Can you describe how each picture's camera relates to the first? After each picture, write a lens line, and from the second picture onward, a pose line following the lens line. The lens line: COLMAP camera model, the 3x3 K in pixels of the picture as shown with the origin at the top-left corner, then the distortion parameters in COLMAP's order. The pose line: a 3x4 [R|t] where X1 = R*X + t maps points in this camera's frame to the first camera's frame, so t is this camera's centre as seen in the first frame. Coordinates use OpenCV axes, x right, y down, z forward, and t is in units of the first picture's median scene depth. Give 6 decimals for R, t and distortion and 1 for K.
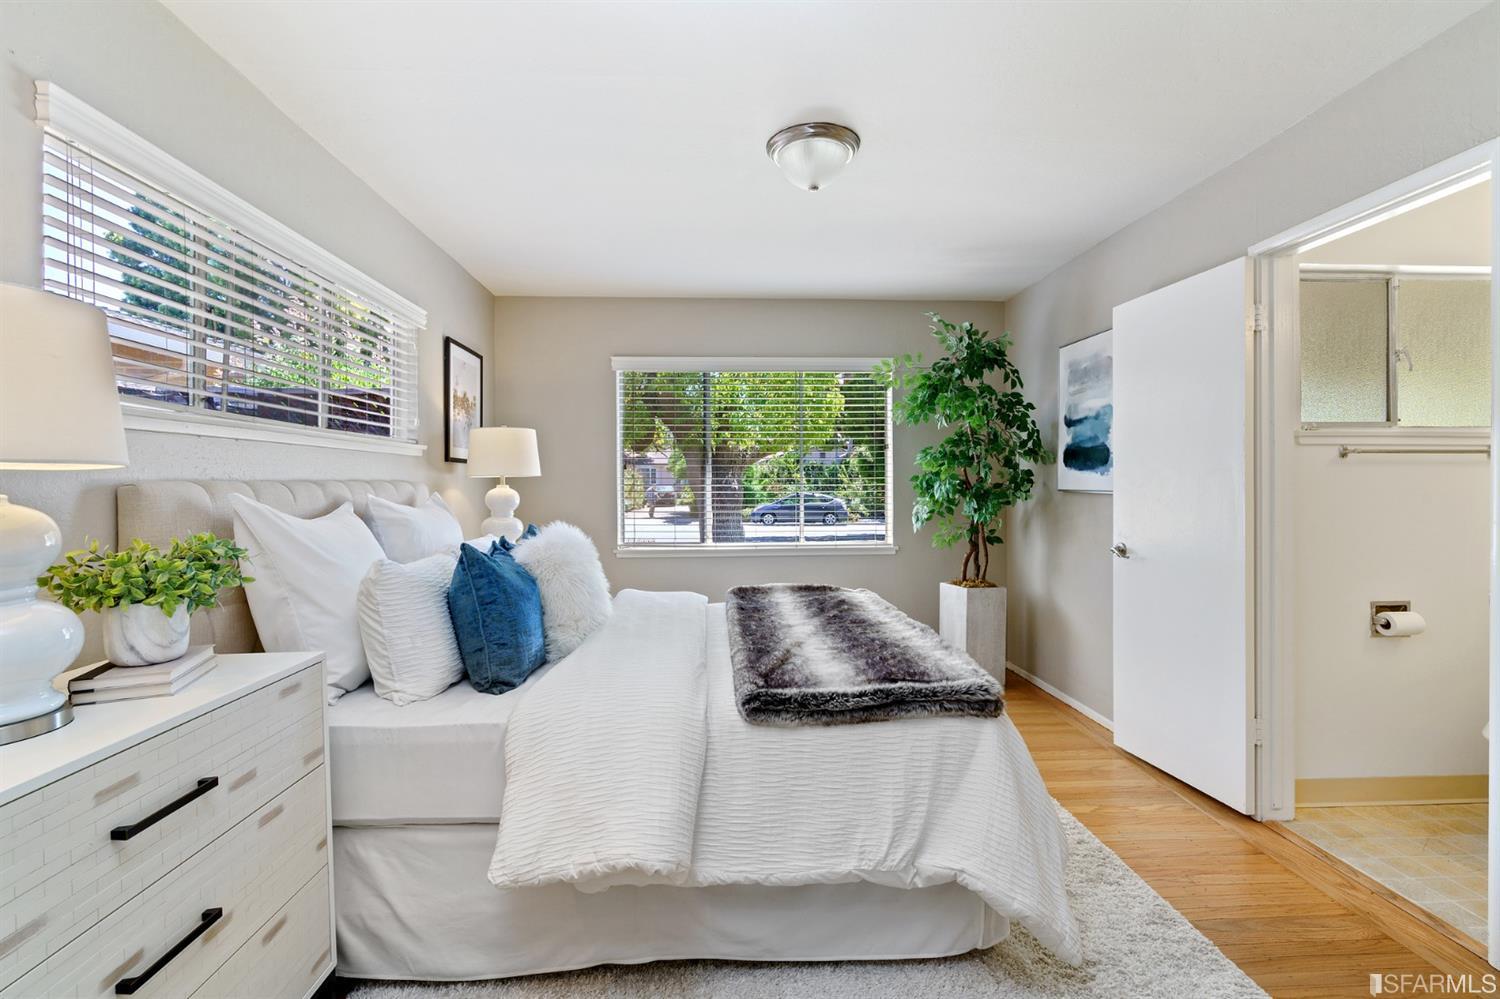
lens RADIAL K [[683.1, 0, 754.2], [0, 683.1, 494.6], [0, 0, 1]] dist [-0.007729, 0.001967]
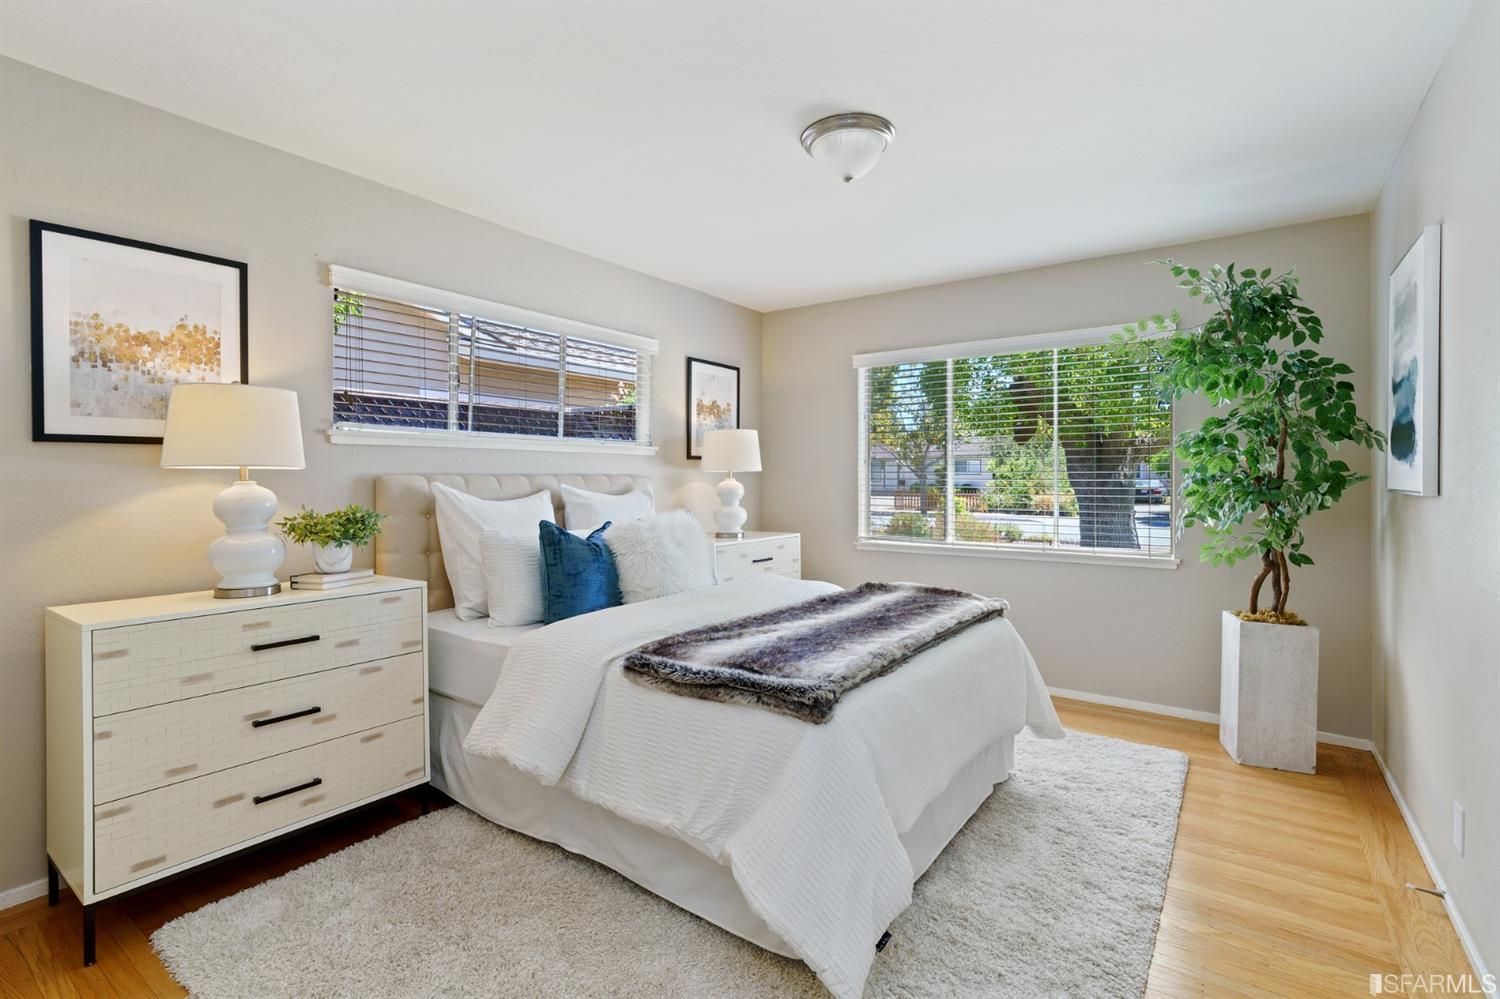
lens RADIAL K [[712.6, 0, 751.9], [0, 712.6, 484.9], [0, 0, 1]] dist [-0.002584, -0.002289]
pose [[0.774118, 0.011095, -0.632944, 0.462650], [-0.014336, 0.999897, -0.000006, -0.003192], [0.632879, 0.009078, 0.774198, 0.084955]]
